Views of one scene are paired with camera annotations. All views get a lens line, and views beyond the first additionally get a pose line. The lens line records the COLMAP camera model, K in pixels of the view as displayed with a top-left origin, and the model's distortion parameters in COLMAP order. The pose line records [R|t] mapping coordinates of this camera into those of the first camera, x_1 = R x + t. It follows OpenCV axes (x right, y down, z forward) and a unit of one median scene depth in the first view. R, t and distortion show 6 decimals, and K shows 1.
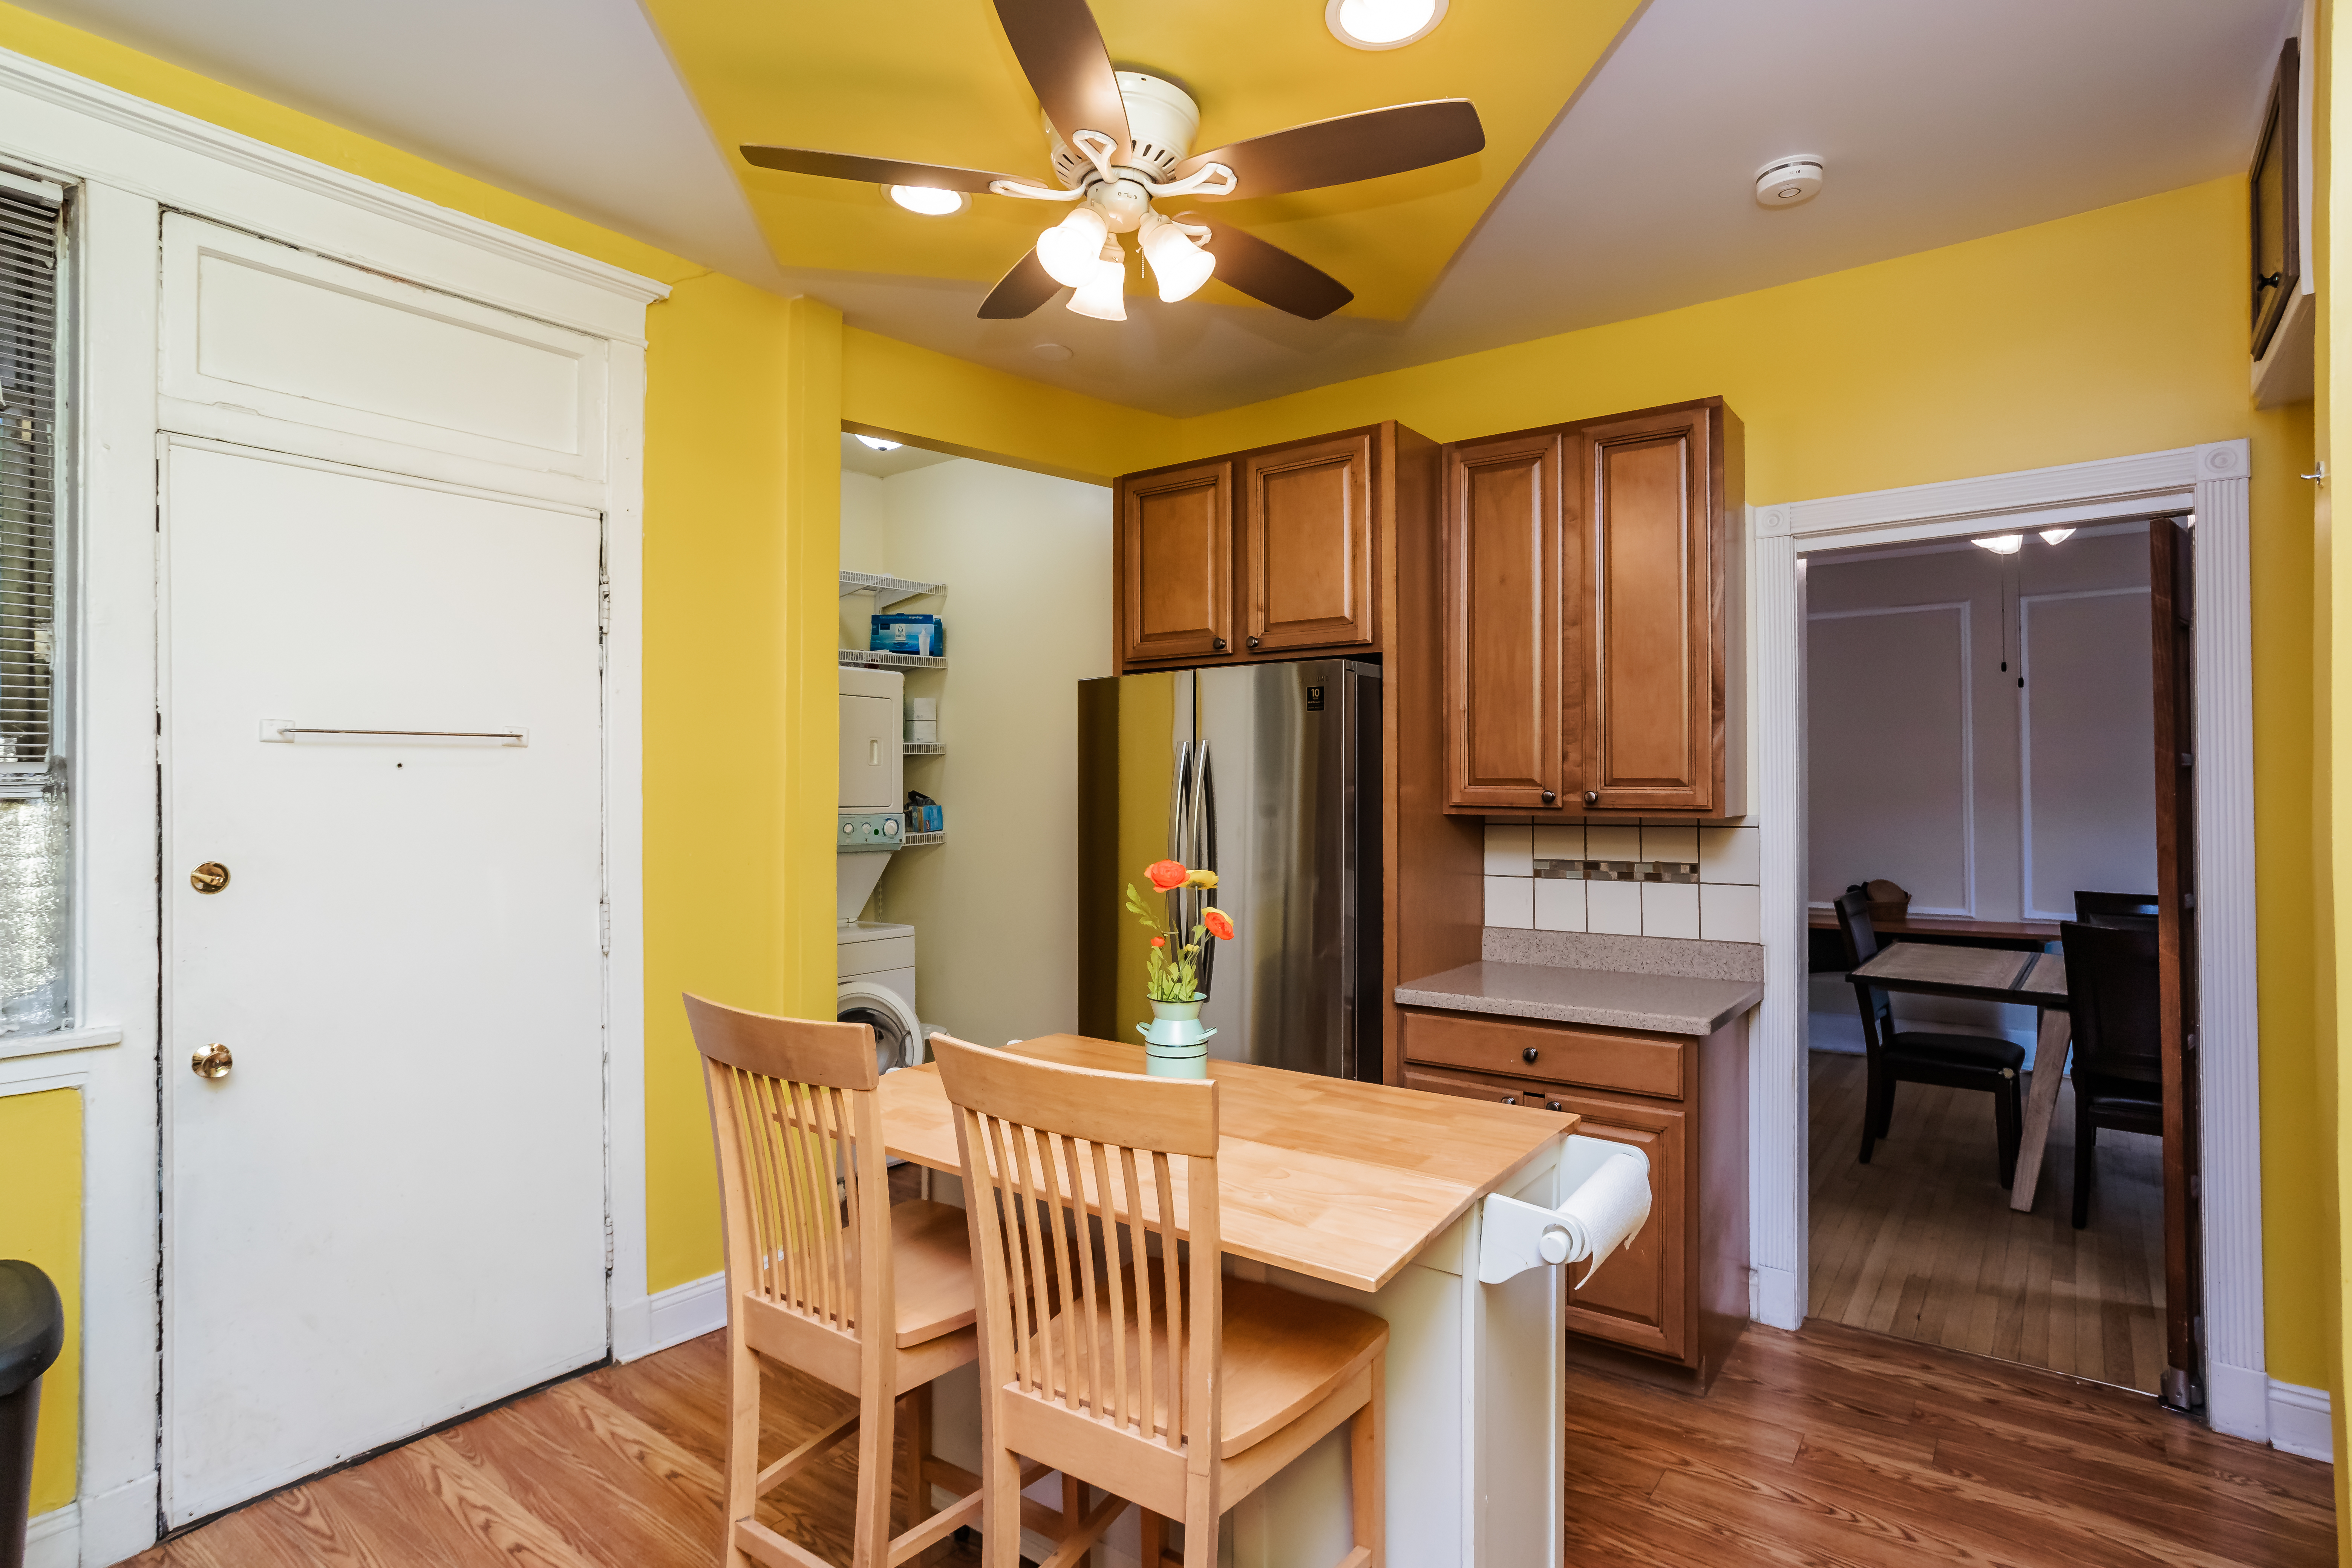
lens RADIAL K [[1180.3, 0, 1176.0], [0, 1180.3, 784.0], [0, 0, 1]] dist [-0.000436, 0.000338]
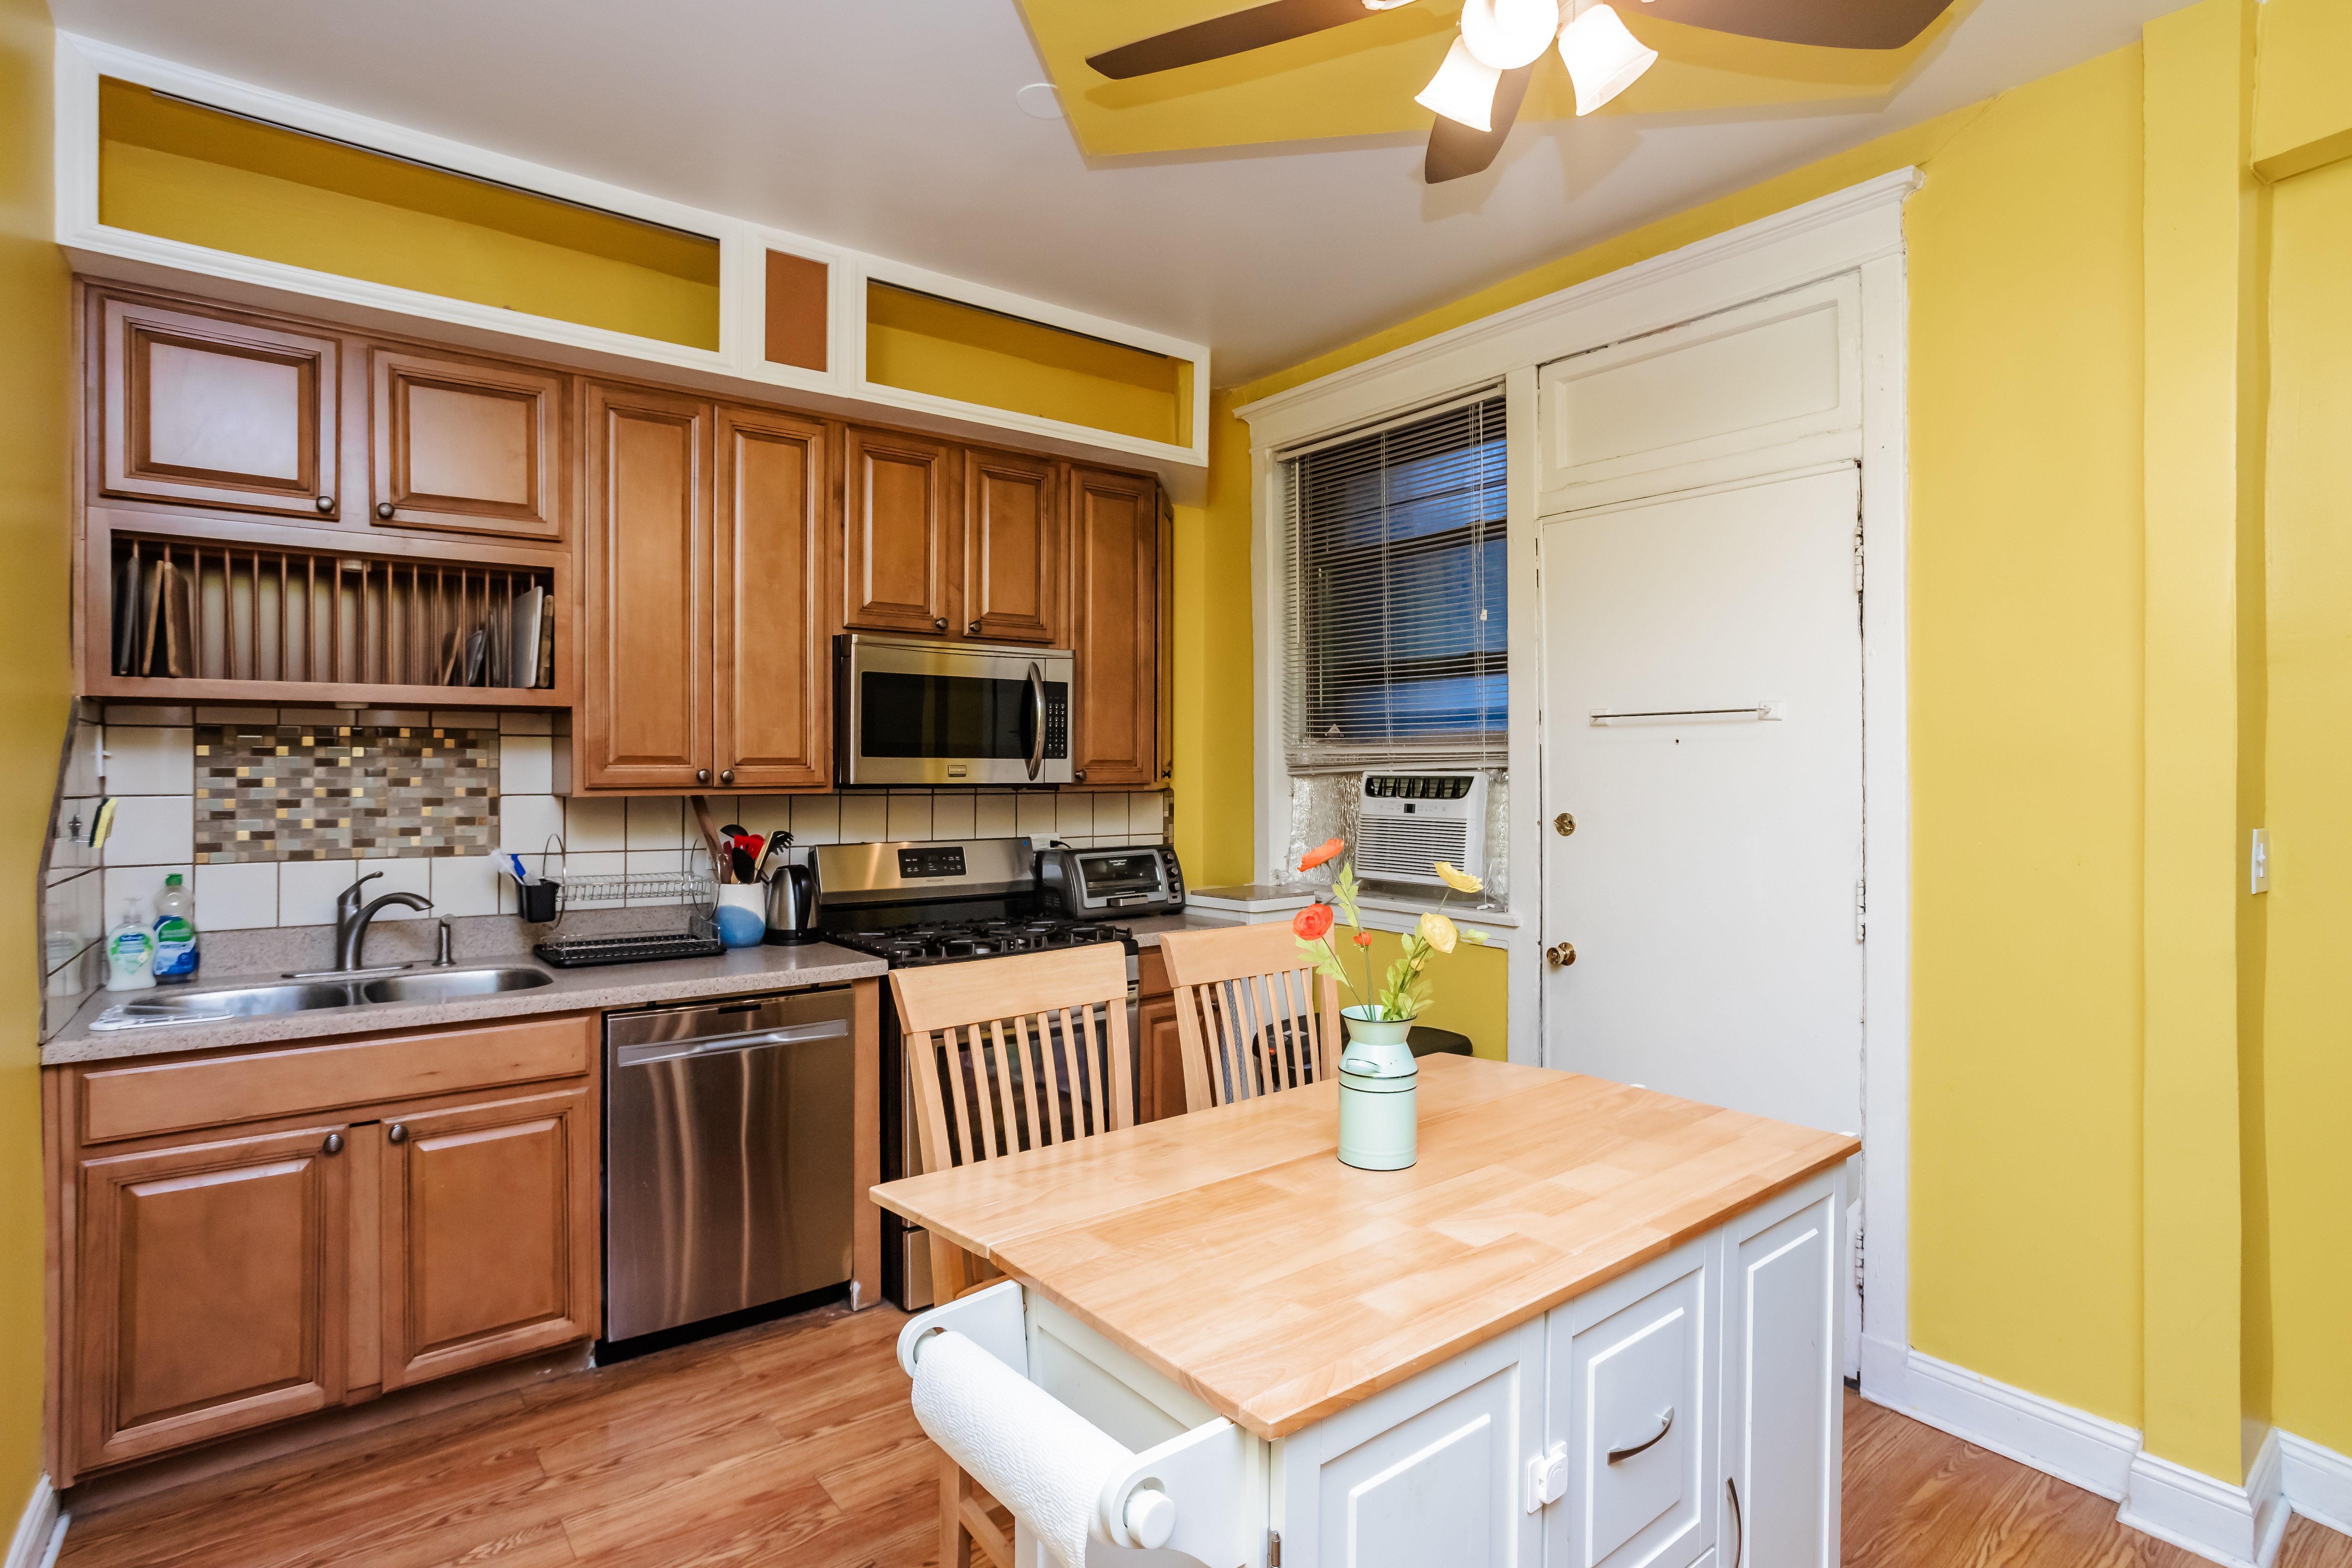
lens RADIAL K [[1180.3, 0, 1176.0], [0, 1180.3, 784.0], [0, 0, 1]] dist [-0.000436, 0.000338]
pose [[-0.244390, 0.013783, -0.969579, 0.764862], [-0.001957, 0.999890, 0.014707, 0.013367], [0.969675, 0.005492, -0.244336, 1.012747]]
